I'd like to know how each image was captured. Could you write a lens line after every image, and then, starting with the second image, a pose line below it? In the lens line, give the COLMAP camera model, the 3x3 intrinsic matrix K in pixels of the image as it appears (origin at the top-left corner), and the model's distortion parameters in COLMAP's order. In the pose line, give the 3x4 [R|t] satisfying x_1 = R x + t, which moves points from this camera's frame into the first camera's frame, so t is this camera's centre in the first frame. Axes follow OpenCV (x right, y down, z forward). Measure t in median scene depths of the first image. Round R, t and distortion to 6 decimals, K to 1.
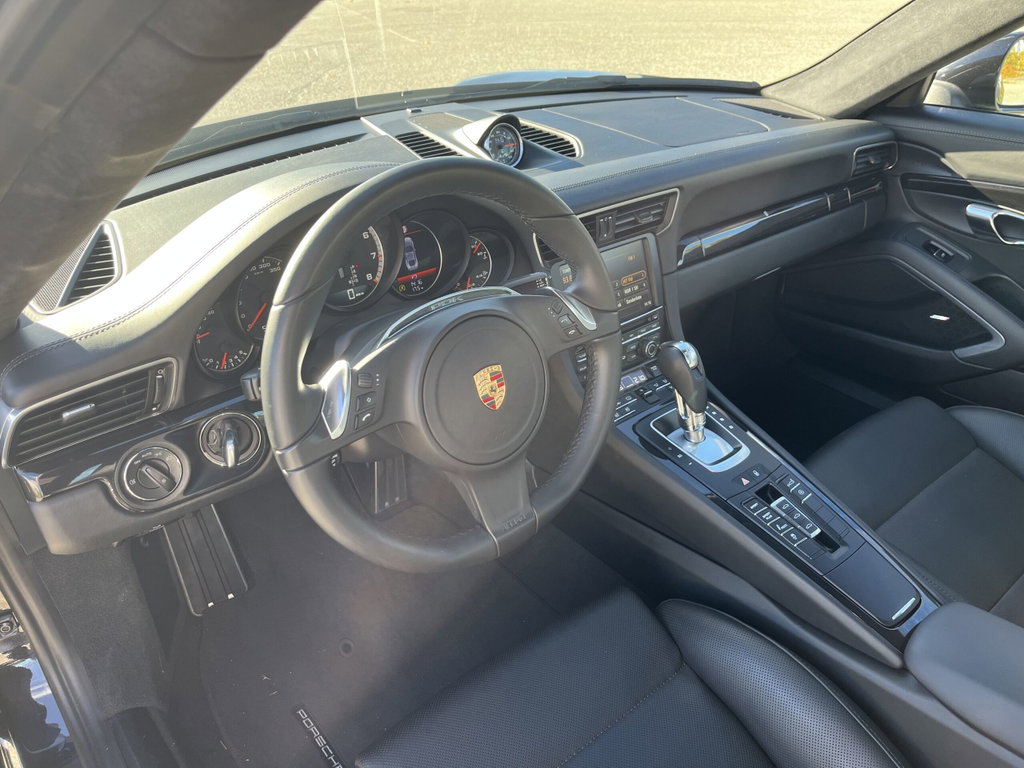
lens RADIAL K [[769.7, 0, 511.3], [0, 769.7, 385.7], [0, 0, 1]] dist [0.021339, -0.027116]
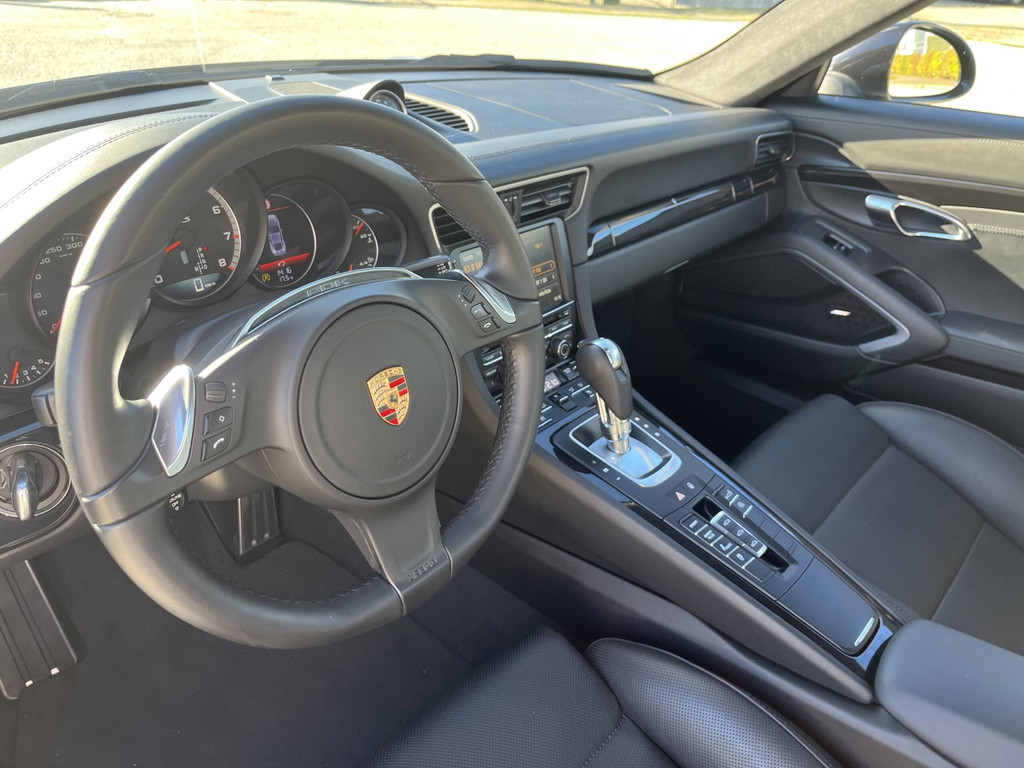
lens RADIAL K [[769.7, 0, 515.9], [0, 769.7, 378.1], [0, 0, 1]] dist [0.021339, -0.027116]
pose [[0.985283, -0.029731, 0.168327, -0.022290], [0.034175, 0.999138, -0.023568, 0.004473], [-0.167481, 0.028974, 0.985449, 0.157221]]
